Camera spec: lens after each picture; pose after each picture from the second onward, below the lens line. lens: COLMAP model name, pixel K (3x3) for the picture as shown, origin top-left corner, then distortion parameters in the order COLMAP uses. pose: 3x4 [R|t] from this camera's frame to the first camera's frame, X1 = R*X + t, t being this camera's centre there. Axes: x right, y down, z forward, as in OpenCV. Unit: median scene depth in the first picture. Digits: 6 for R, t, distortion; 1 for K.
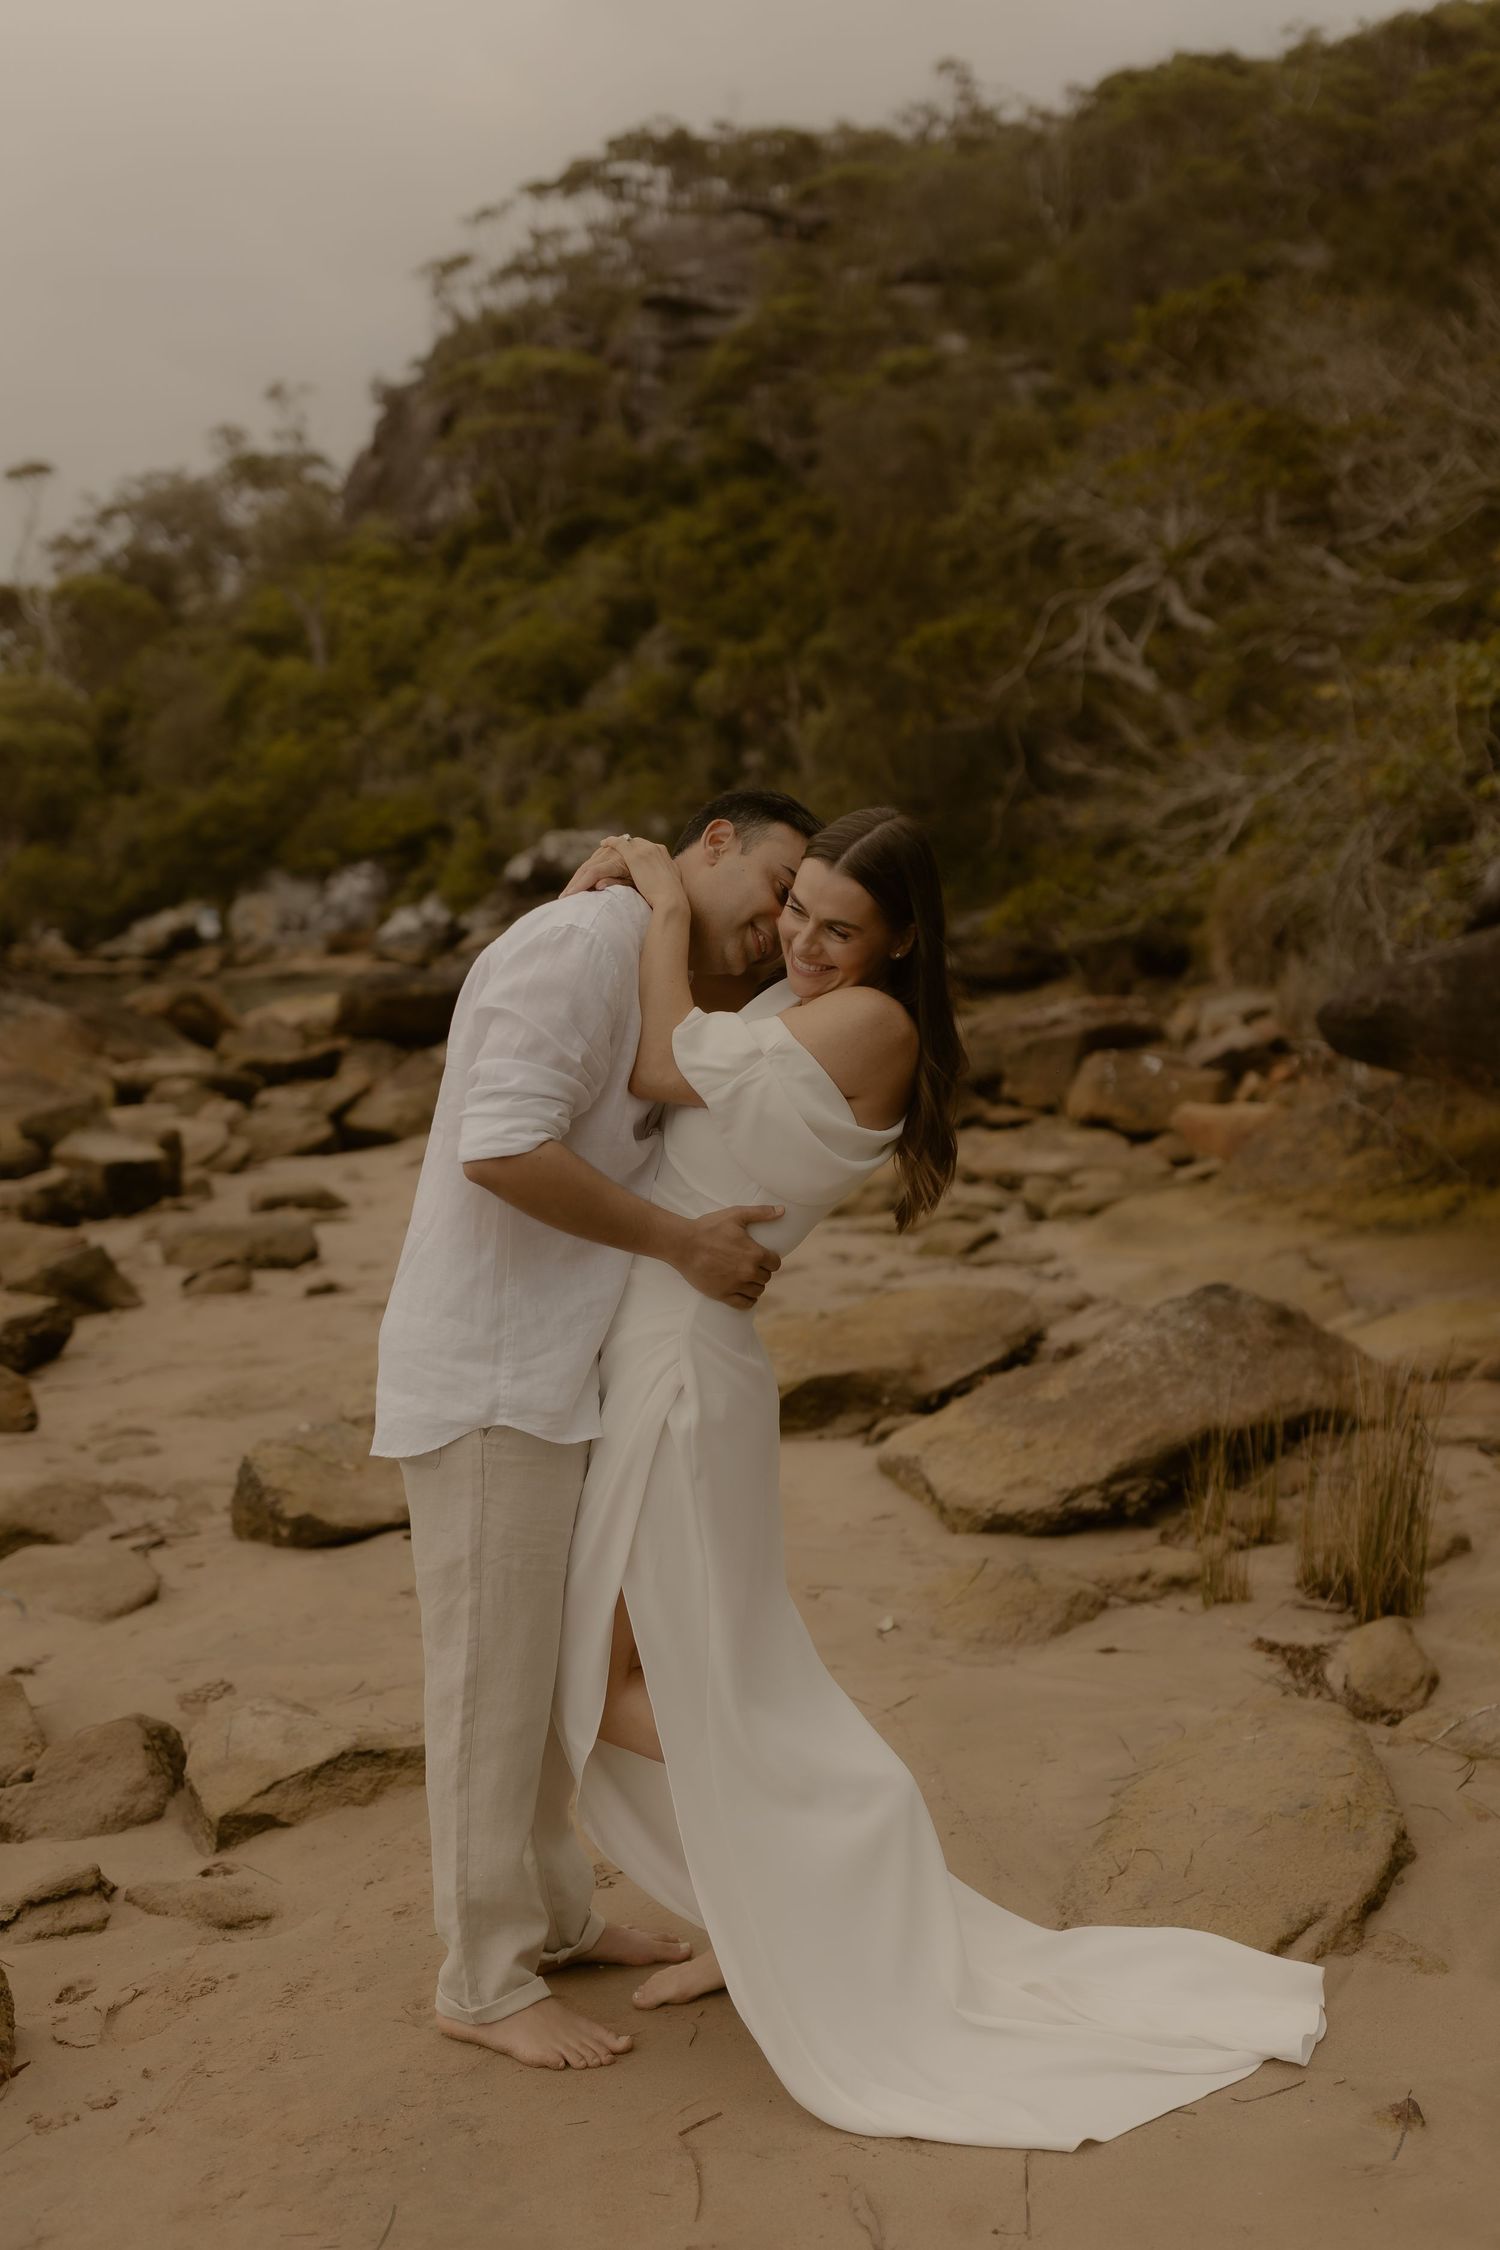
lens RADIAL K [[2260.9, 0, 709.8], [0, 2260.9, 1115.9], [0, 0, 1]] dist [0.013189, -0.028621]
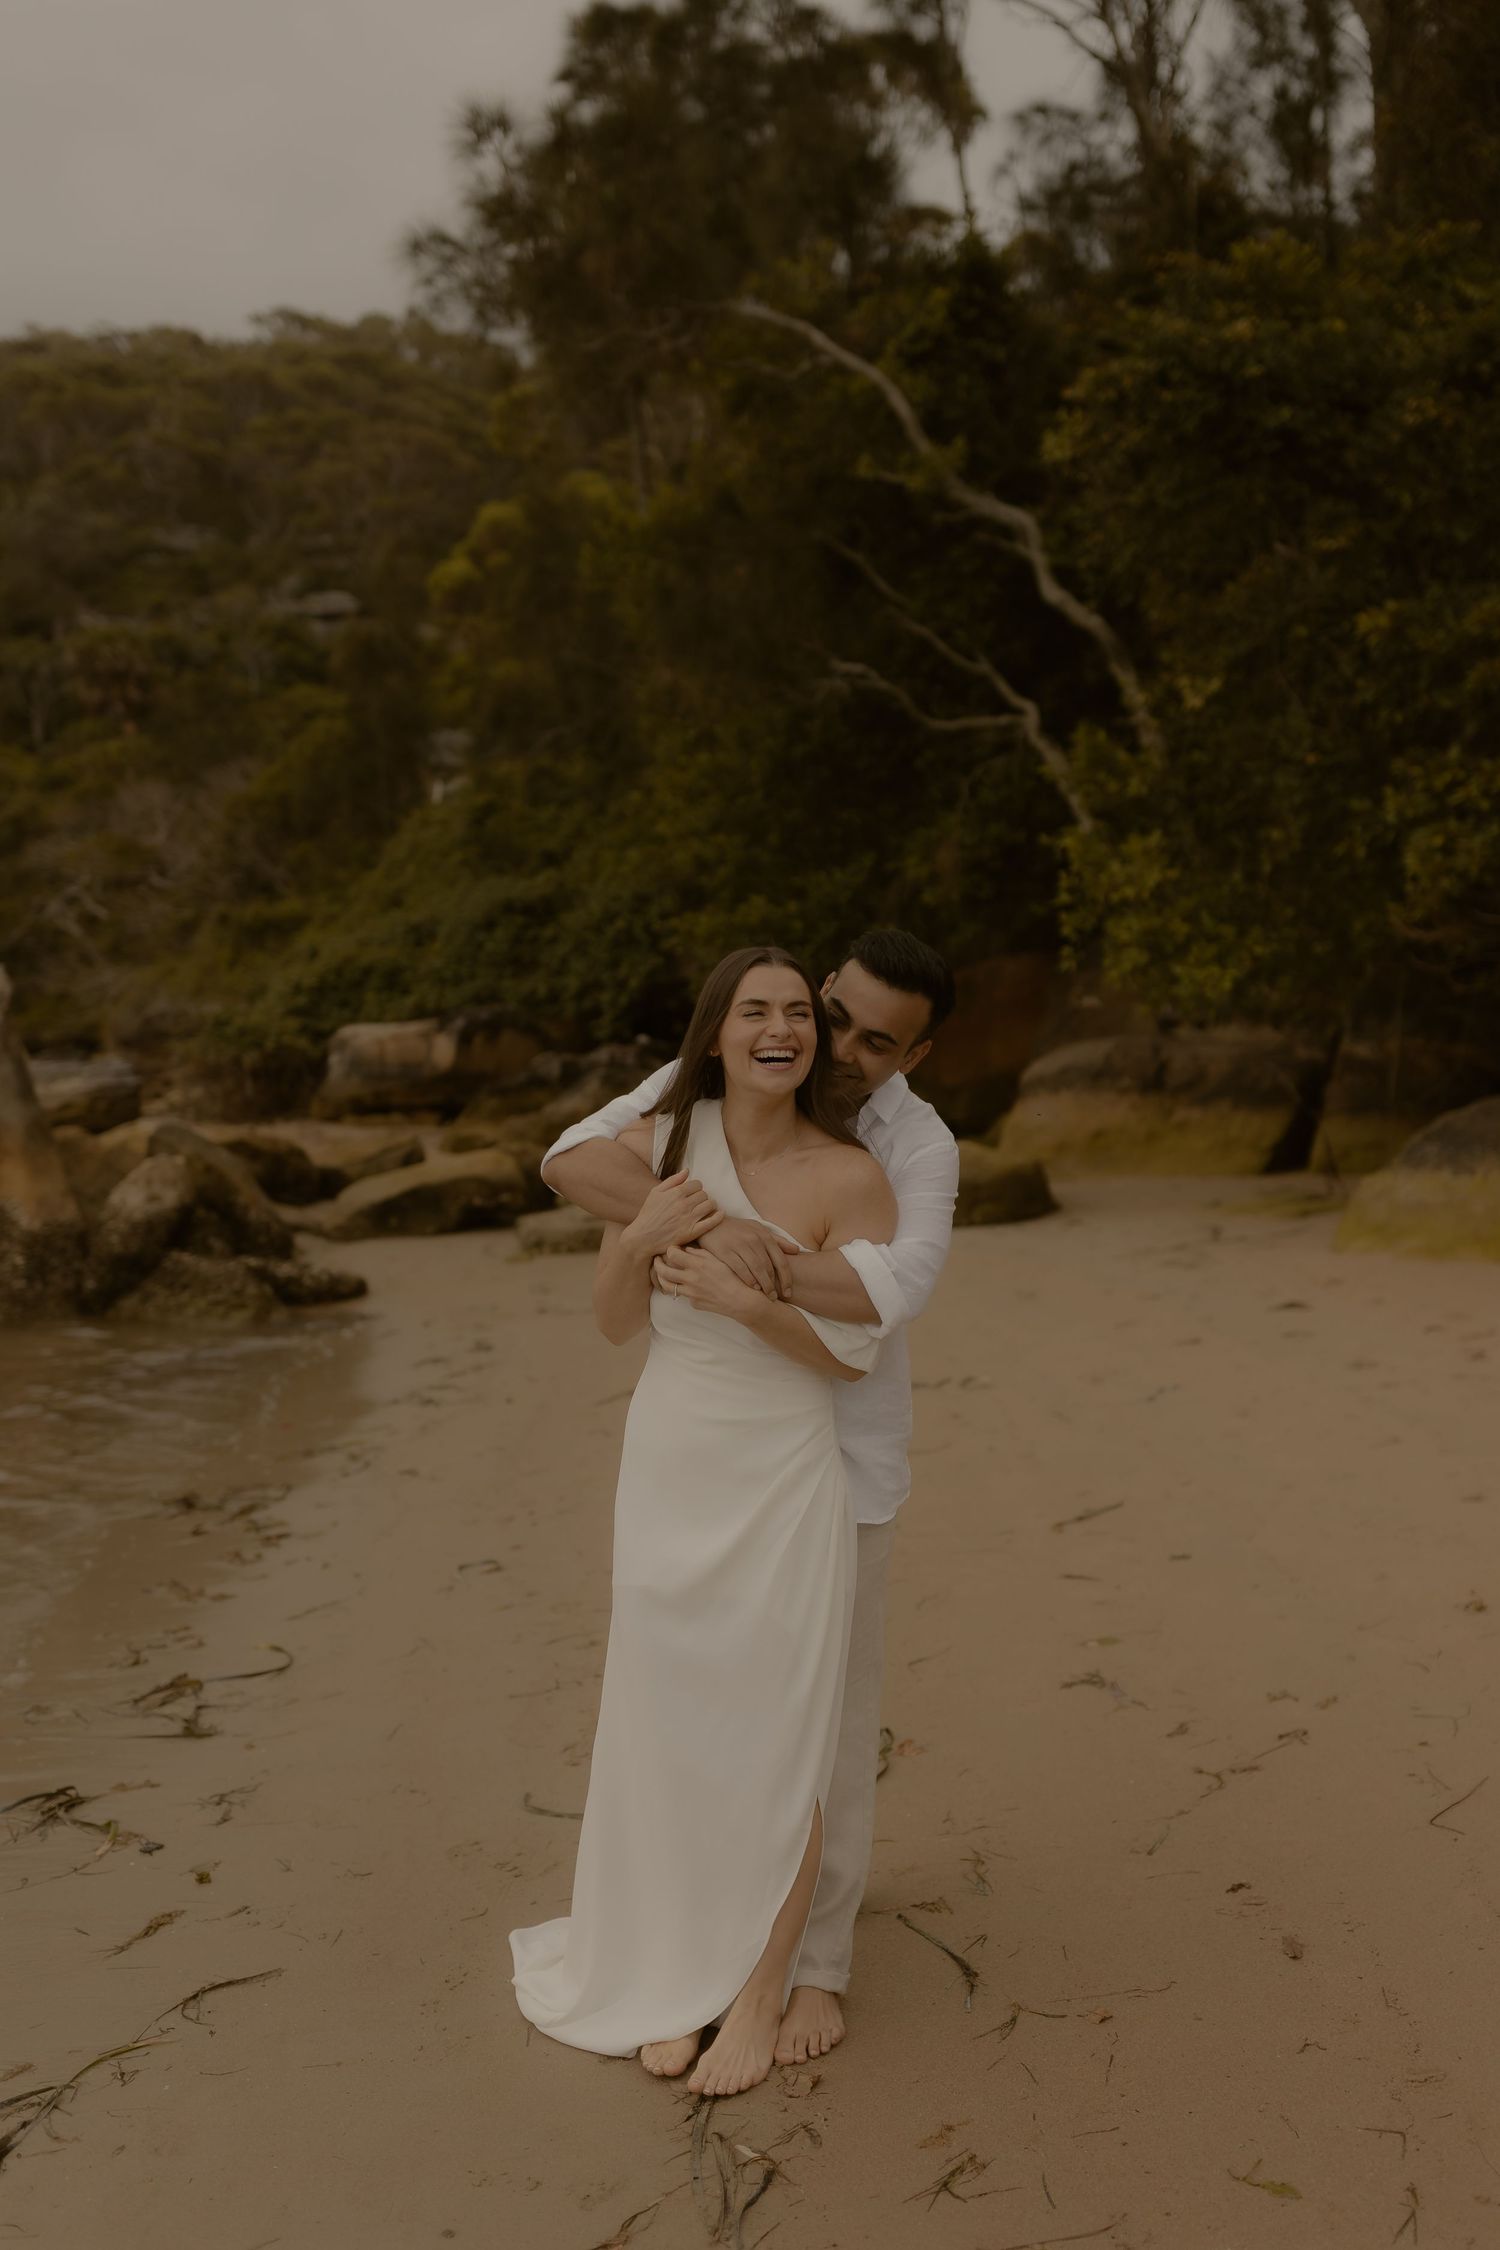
lens RADIAL K [[2260.9, 0, 709.8], [0, 2260.9, 1115.9], [0, 0, 1]] dist [0.013189, -0.028621]
pose [[0.889154, -0.004035, 0.457590, -0.201114], [0.029440, 0.998394, -0.048401, 0.091274], [-0.456660, 0.056508, 0.887845, -0.925240]]
